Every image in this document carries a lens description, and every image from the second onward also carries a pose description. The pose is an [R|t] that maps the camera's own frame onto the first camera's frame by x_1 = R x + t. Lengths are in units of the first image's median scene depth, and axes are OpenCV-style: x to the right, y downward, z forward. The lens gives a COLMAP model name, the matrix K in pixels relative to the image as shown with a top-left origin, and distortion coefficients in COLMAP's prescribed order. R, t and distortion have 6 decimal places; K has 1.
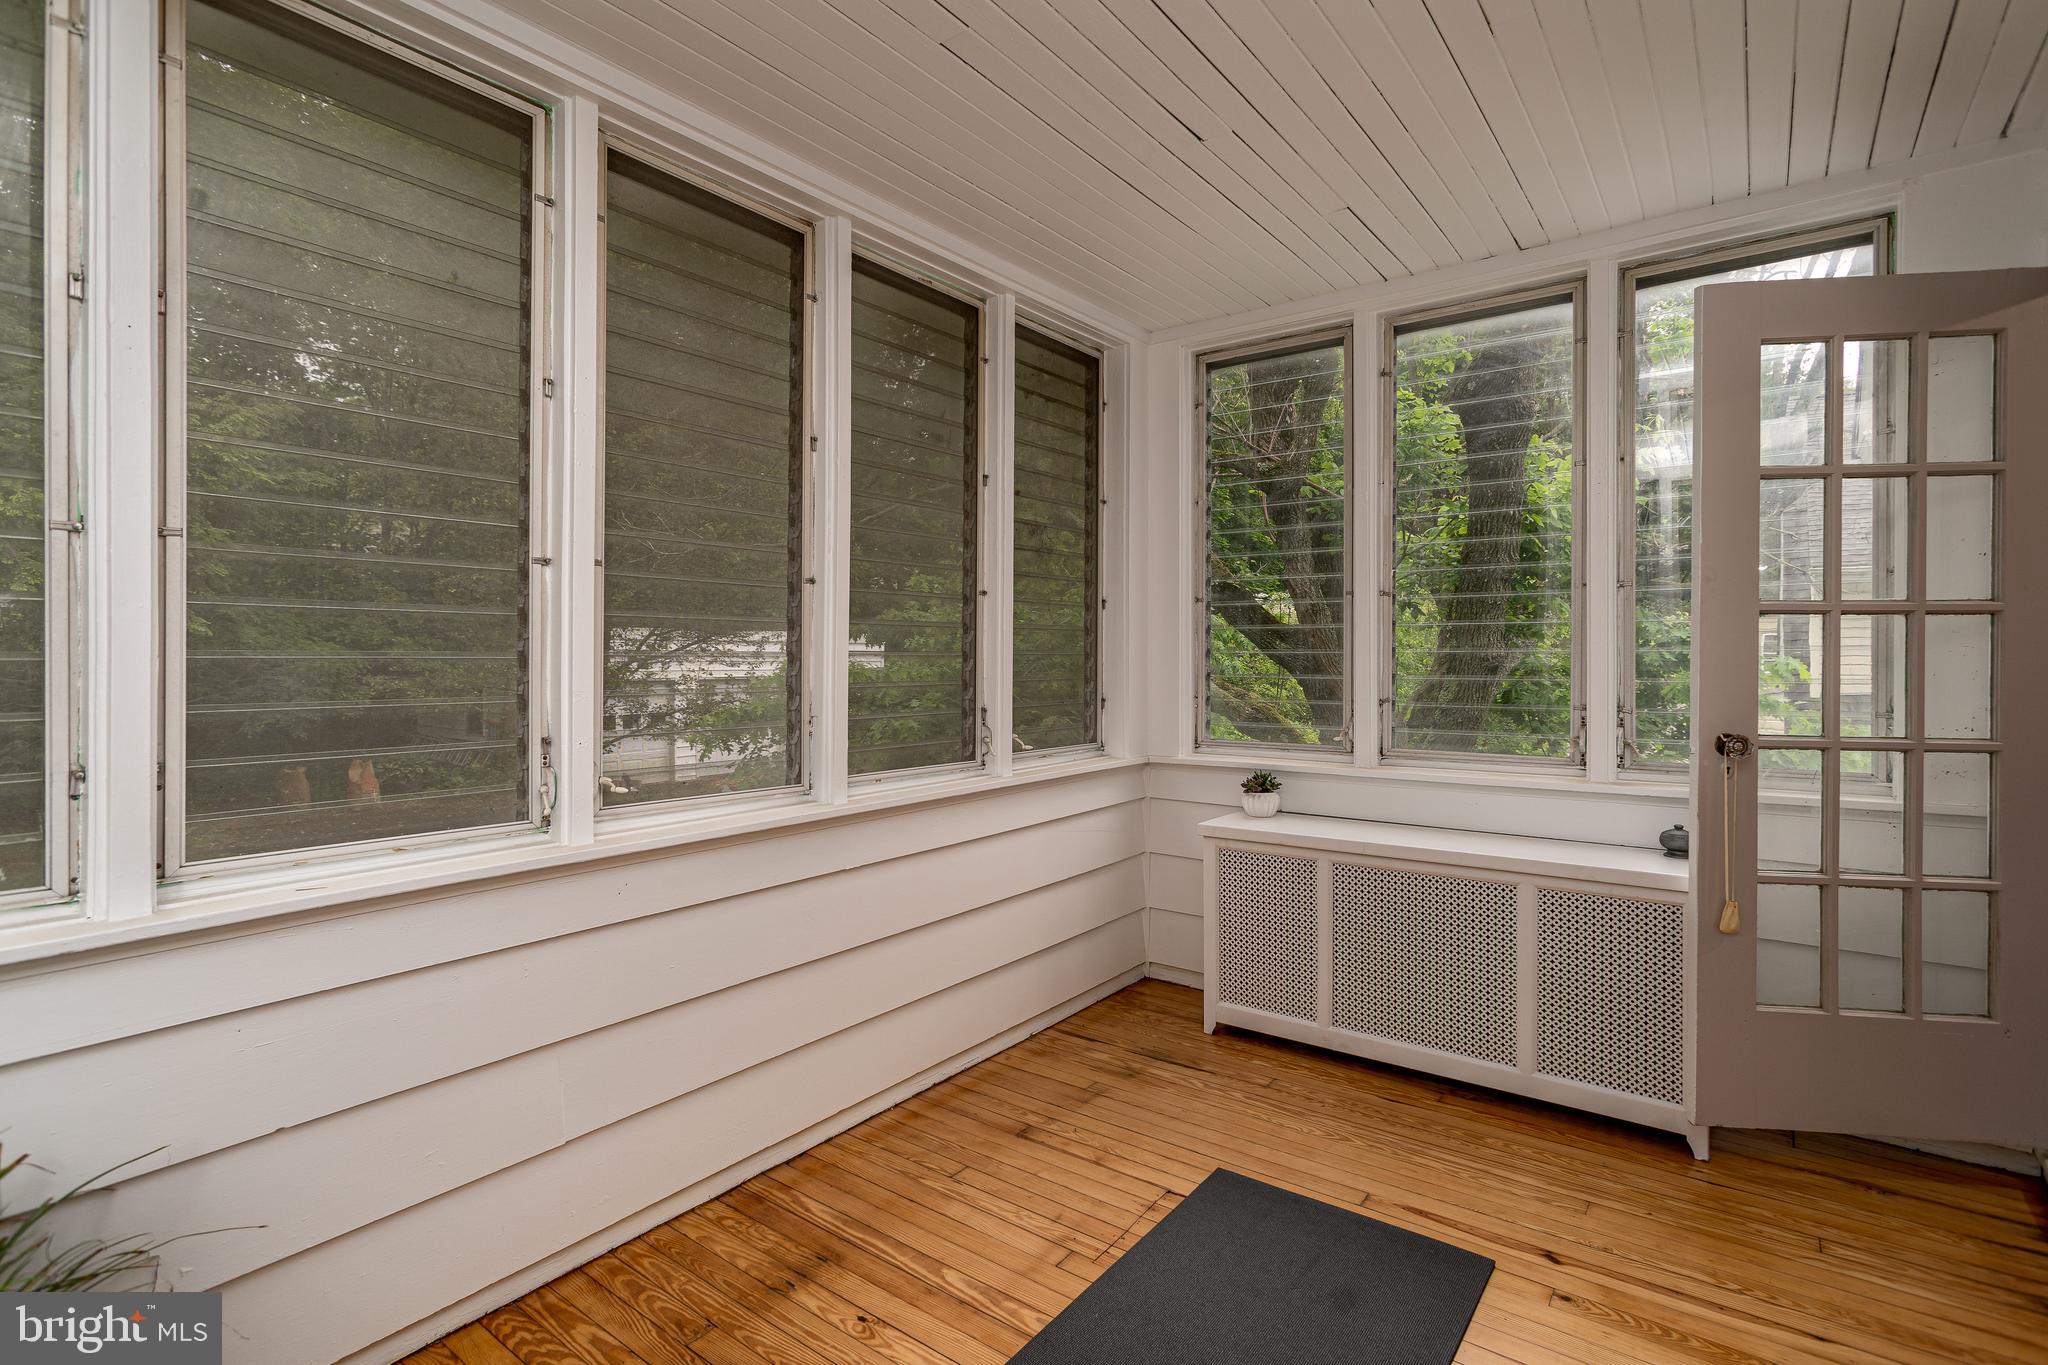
lens RADIAL K [[971.1, 0, 1020.2], [0, 971.1, 671.0], [0, 0, 1]] dist [-0.019204, 0.011250]
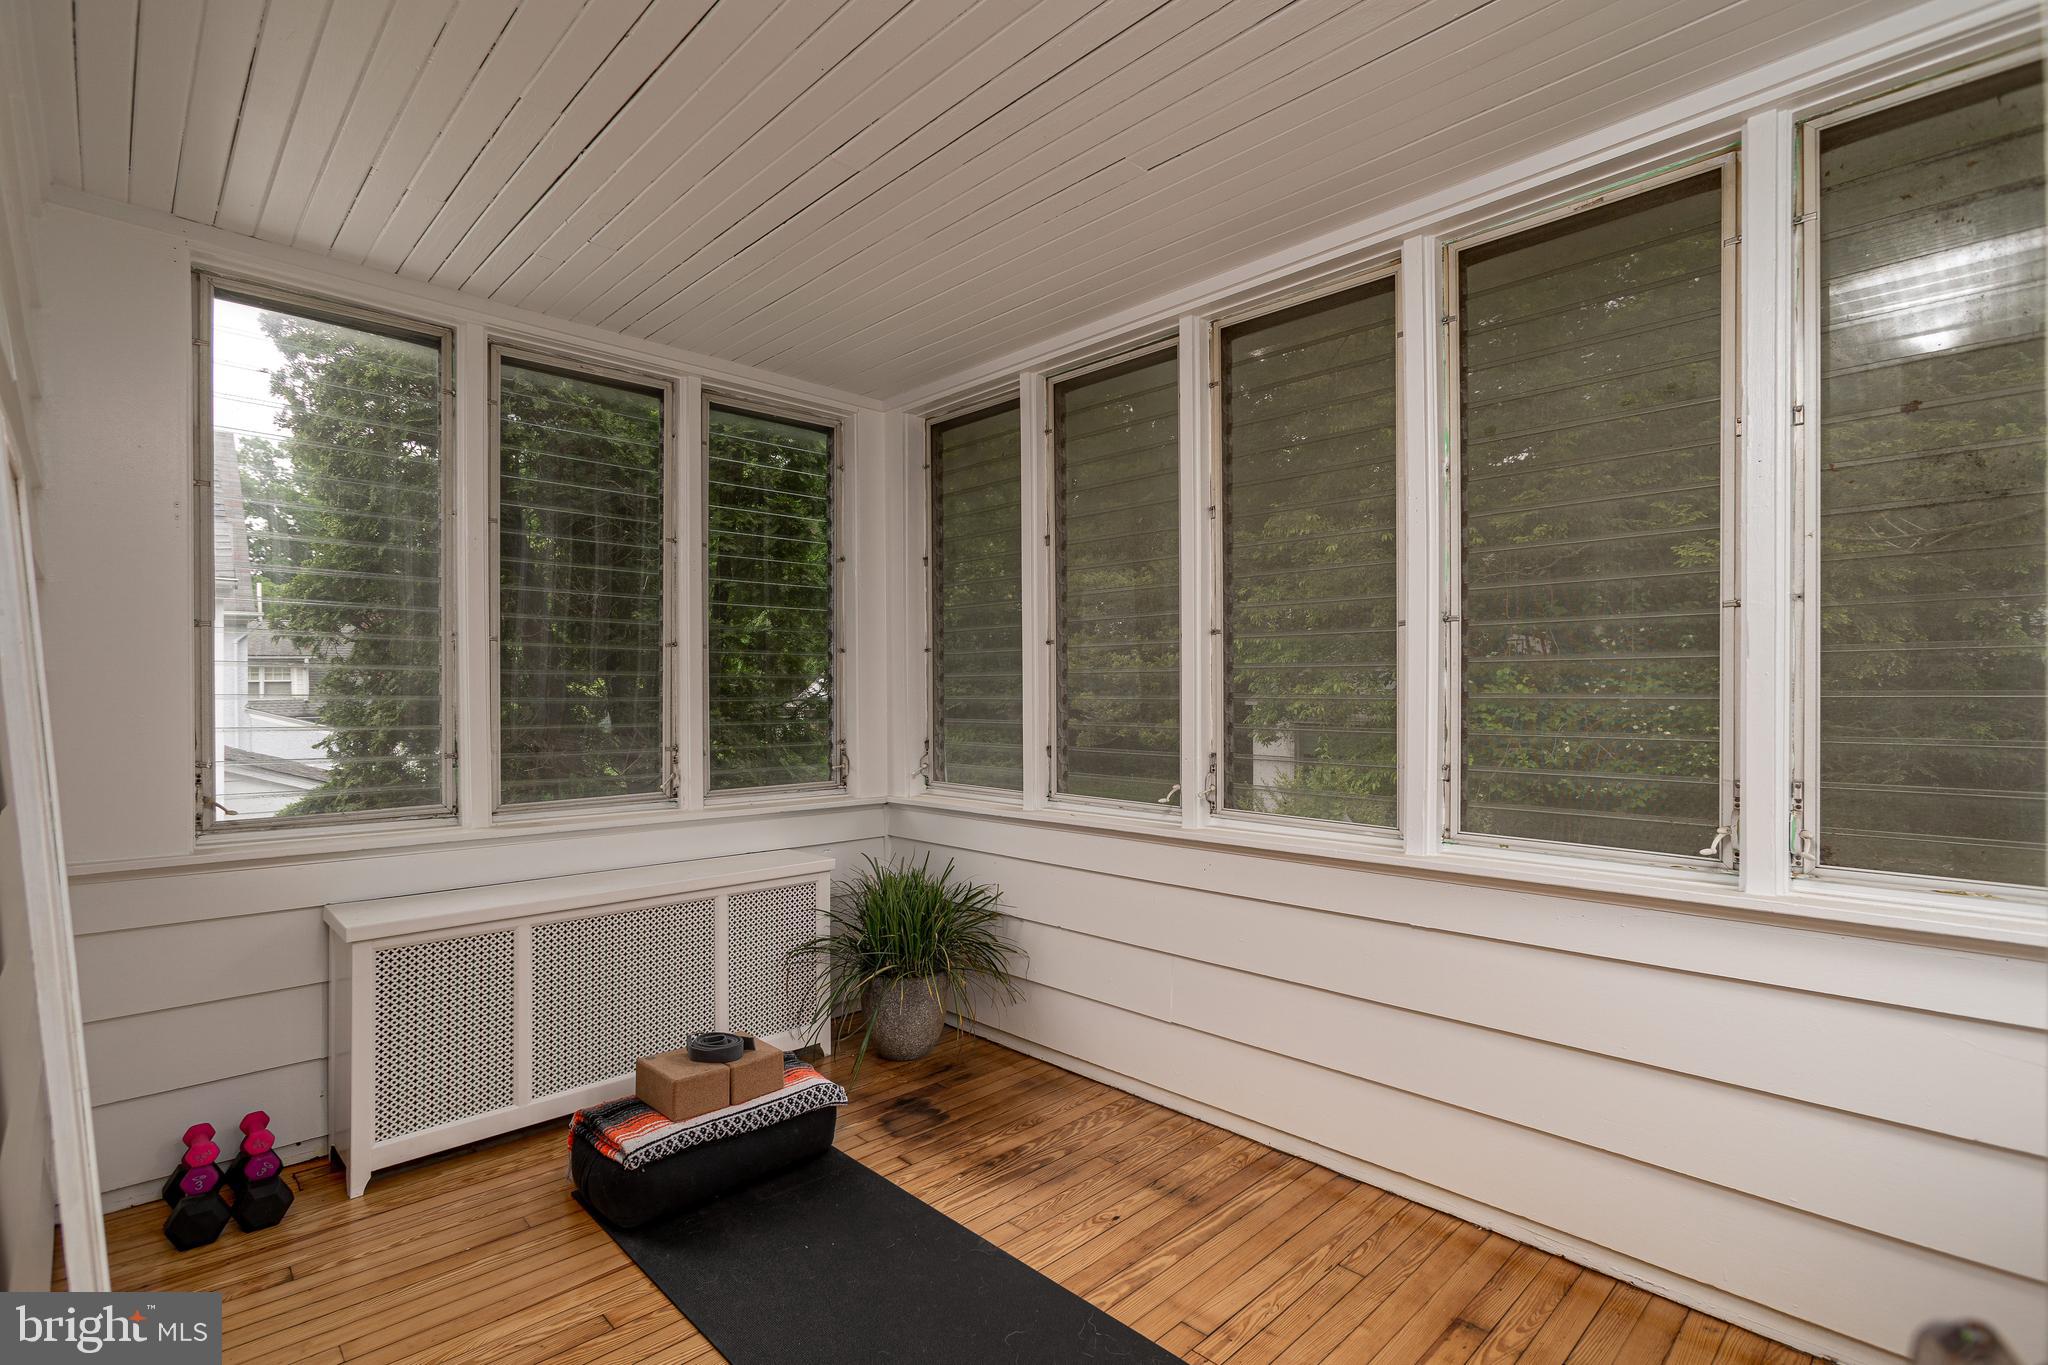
lens RADIAL K [[979.9, 0, 1033.5], [0, 979.9, 678.6], [0, 0, 1]] dist [-0.017205, 0.014558]
pose [[-0.150074, -0.004728, -0.988664, 0.942973], [-0.002845, 0.999986, -0.004351, -0.033414], [0.988671, 0.002160, -0.150085, 0.896497]]
